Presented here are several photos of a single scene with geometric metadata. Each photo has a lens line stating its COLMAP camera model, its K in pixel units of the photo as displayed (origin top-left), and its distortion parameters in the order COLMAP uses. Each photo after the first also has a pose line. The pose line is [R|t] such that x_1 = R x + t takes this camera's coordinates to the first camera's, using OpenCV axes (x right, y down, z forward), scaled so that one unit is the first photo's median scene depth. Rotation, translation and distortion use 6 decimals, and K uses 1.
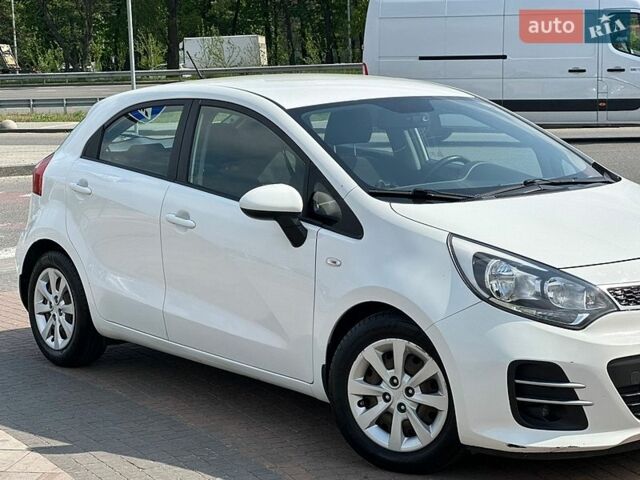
lens RADIAL K [[1420.3, 0, 320.0], [0, 1420.3, 240.0], [0, 0, 1]] dist [0.016689, 2.554755]
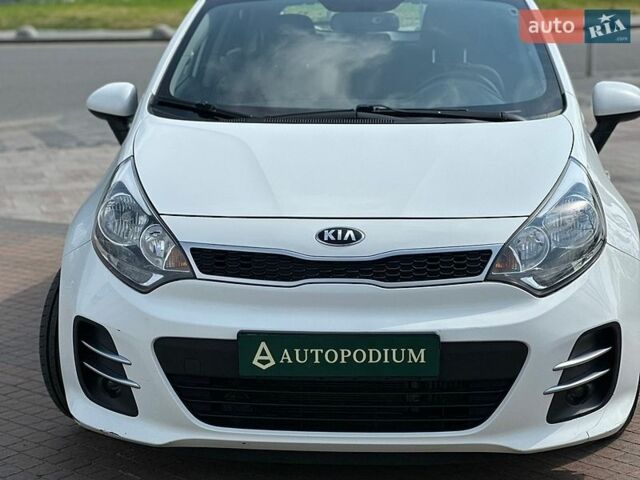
lens RADIAL K [[1420.3, 0, 320.0], [0, 1420.3, 240.0], [0, 0, 1]] dist [0.016689, 2.554755]
pose [[0.740136, 0.154361, -0.654500, 0.701173], [-0.101133, 0.987779, 0.118599, -0.063901], [0.664808, -0.021588, 0.746702, 0.435812]]
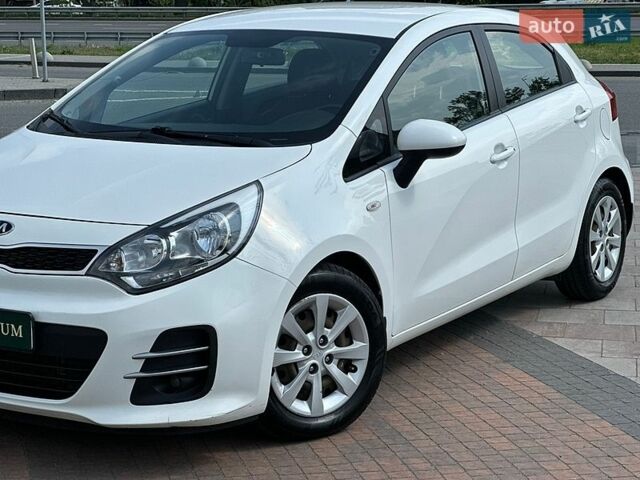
lens RADIAL K [[1434.1, 0, 321.3], [0, 1434.1, 230.0], [0, 0, 1]] dist [-0.280966, 6.842485]
pose [[0.349292, 0.183433, -0.918884, 1.112844], [-0.133510, 0.980389, 0.144960, -0.133742], [0.927453, 0.072047, 0.366932, 0.831889]]
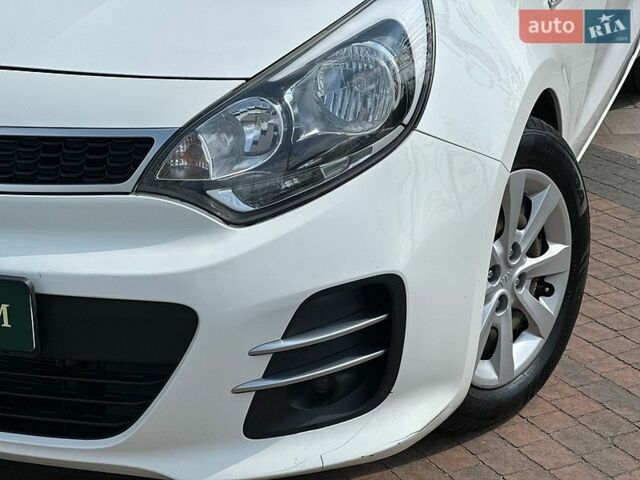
lens RADIAL K [[1434.1, 0, 321.3], [0, 1434.1, 230.0], [0, 0, 1]] dist [-0.280966, 6.842485]
pose [[0.545343, 0.311182, -0.778310, 0.650344], [-0.117241, 0.947725, 0.296770, -0.084386], [0.829973, -0.070592, 0.553318, 0.832731]]
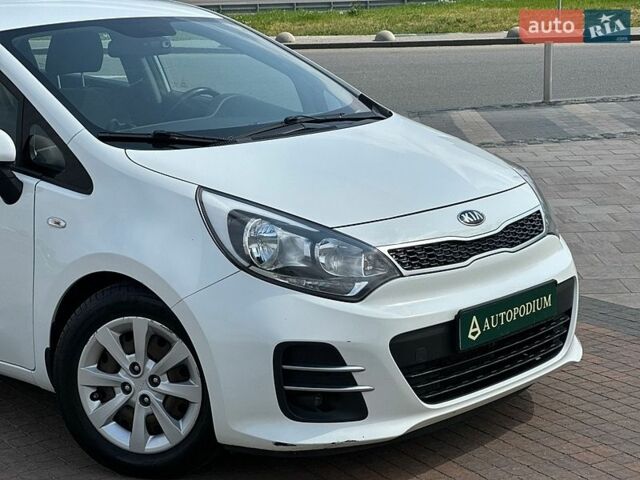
lens RADIAL K [[1434.1, 0, 321.3], [0, 1434.1, 230.0], [0, 0, 1]] dist [-0.280966, 6.842485]
pose [[0.983595, -0.026226, 0.178474, 0.012345], [0.017547, 0.998593, 0.050035, -0.019111], [-0.179535, -0.046082, 0.982672, 0.169890]]
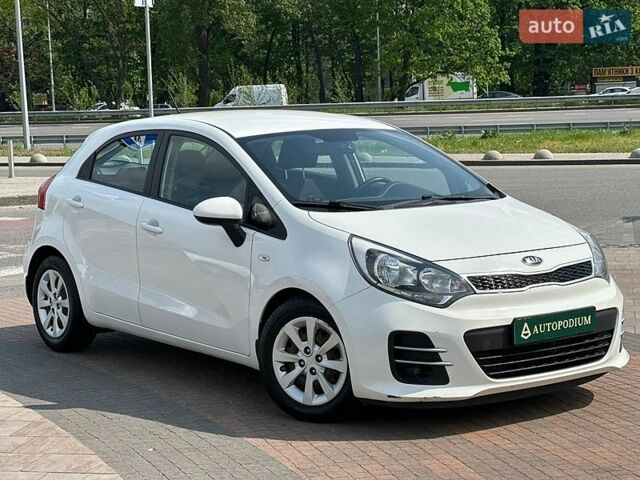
lens RADIAL K [[1434.1, 0, 321.3], [0, 1434.1, 230.0], [0, 0, 1]] dist [-0.280966, 6.842485]
pose [[0.999691, 0.008301, -0.023451, 0.091587], [-0.009096, 0.999381, -0.033969, 0.034107], [0.023154, 0.034172, 0.999148, -0.278246]]
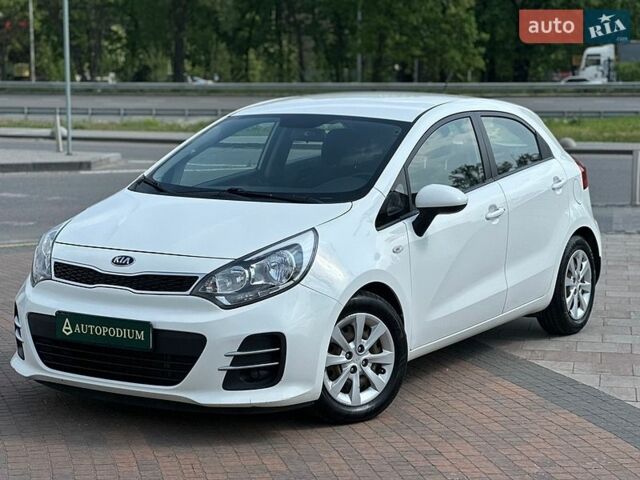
lens RADIAL K [[1434.1, 0, 321.3], [0, 1434.1, 230.0], [0, 0, 1]] dist [-0.280966, 6.842485]
pose [[0.354783, 0.138013, -0.924706, 1.382636], [-0.141705, 0.985556, 0.092726, -0.139568], [0.924147, 0.098138, 0.369216, 0.684803]]
